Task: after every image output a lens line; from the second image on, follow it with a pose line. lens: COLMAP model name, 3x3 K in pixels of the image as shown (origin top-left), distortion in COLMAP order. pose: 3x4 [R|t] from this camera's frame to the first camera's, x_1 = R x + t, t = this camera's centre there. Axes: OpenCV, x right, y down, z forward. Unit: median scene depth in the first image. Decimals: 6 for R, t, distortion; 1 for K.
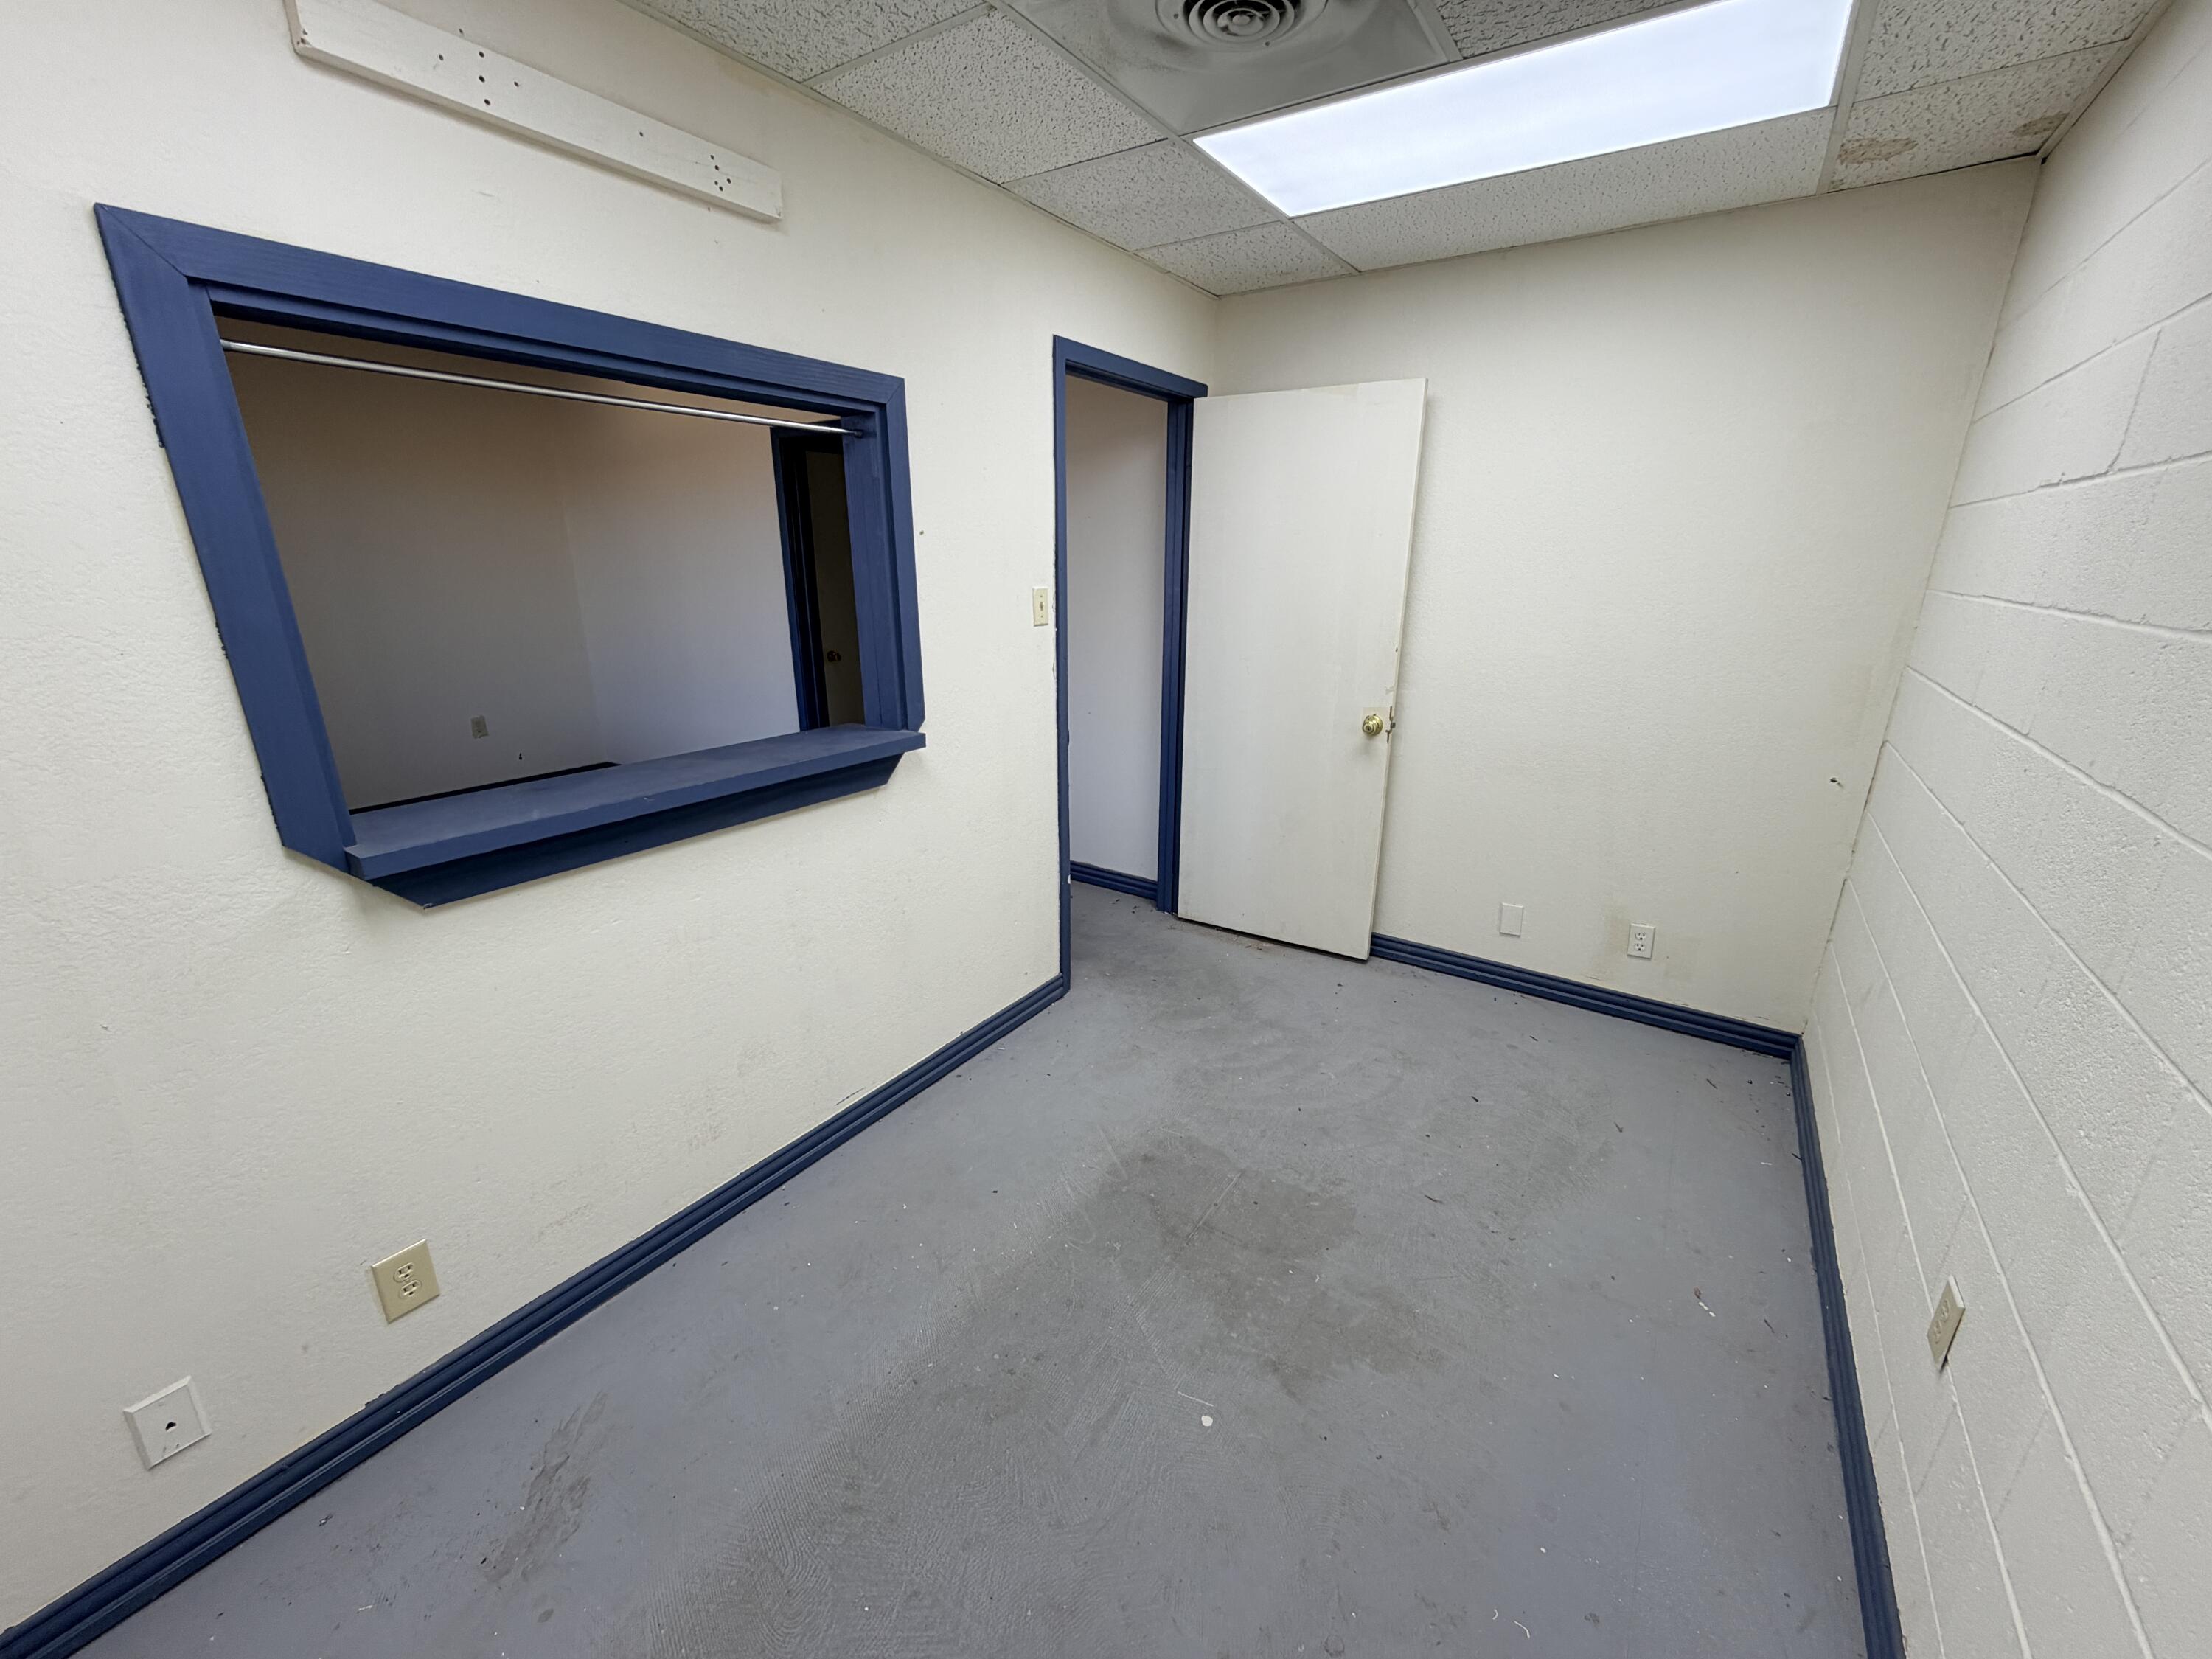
lens RADIAL K [[878.9, 0, 1110.9], [0, 878.9, 835.4], [0, 0, 1]] dist [0.001119, 0.000109]
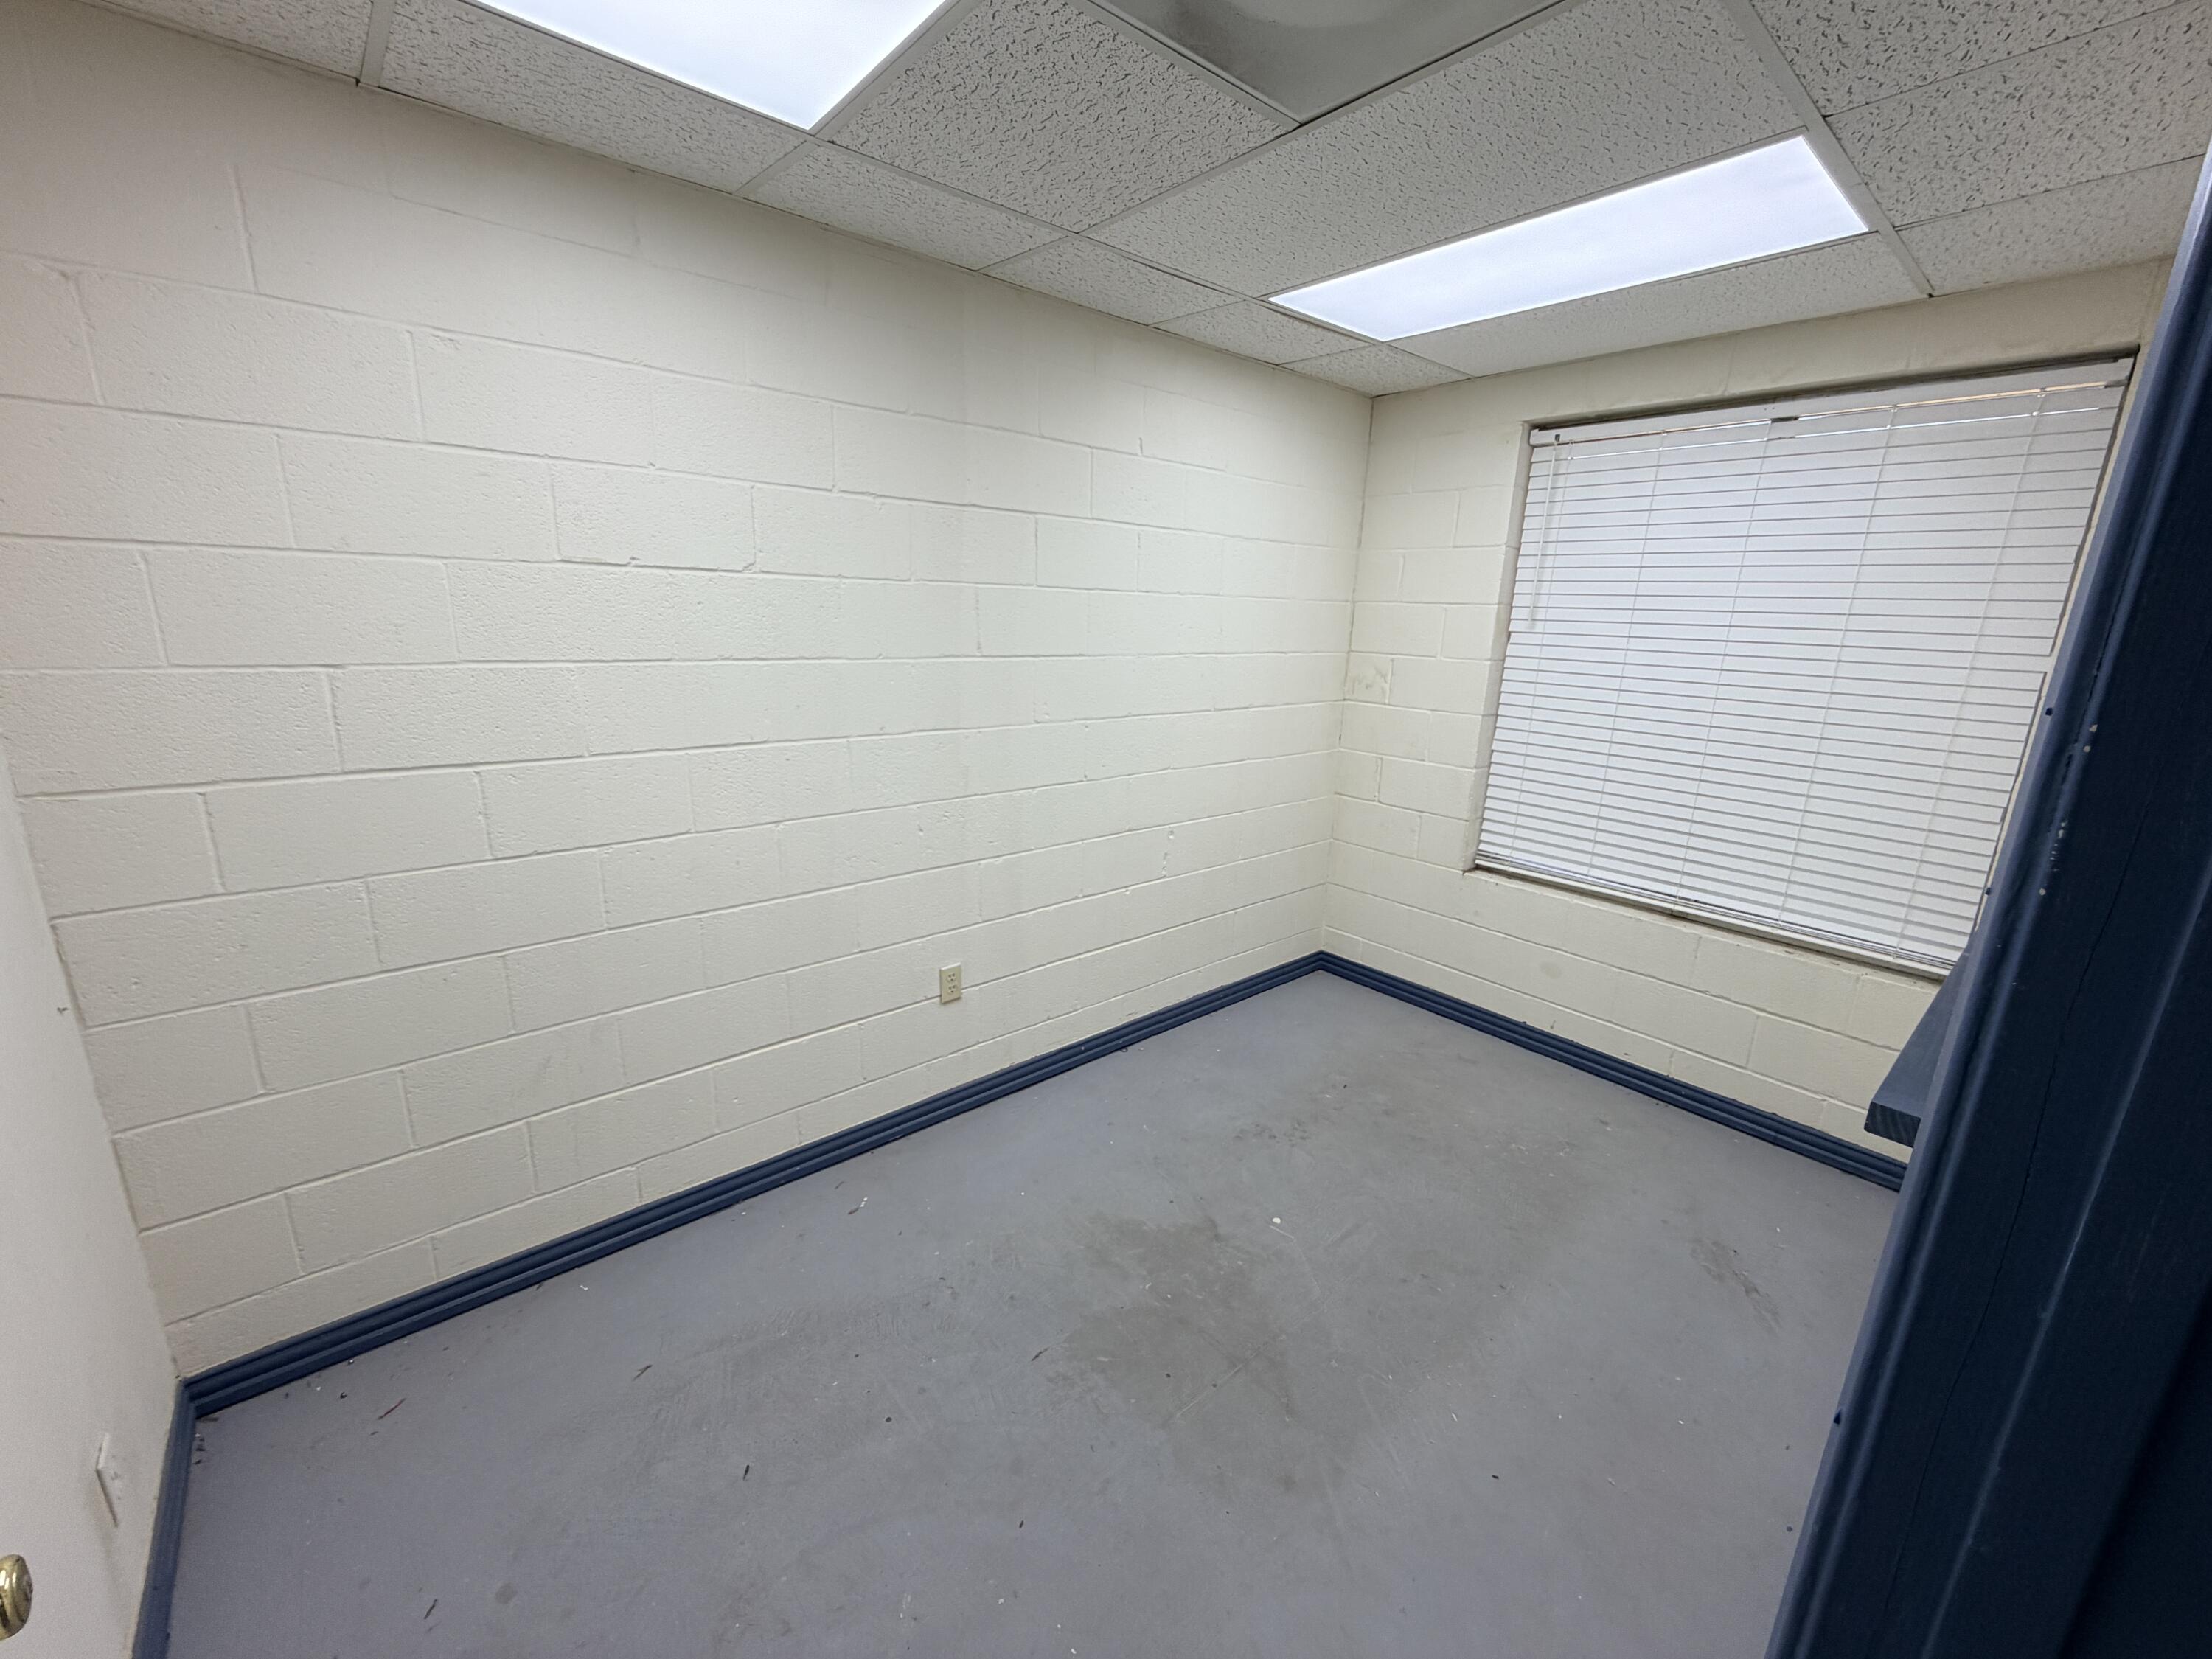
lens RADIAL K [[878.9, 0, 1104.1], [0, 878.9, 832.6], [0, 0, 1]] dist [0.001119, 0.000109]
pose [[-0.962115, -0.094898, 0.255594, 0.059079], [0.055543, 0.849587, 0.524516, -0.535282], [-0.266925, 0.518841, -0.812130, 1.554860]]
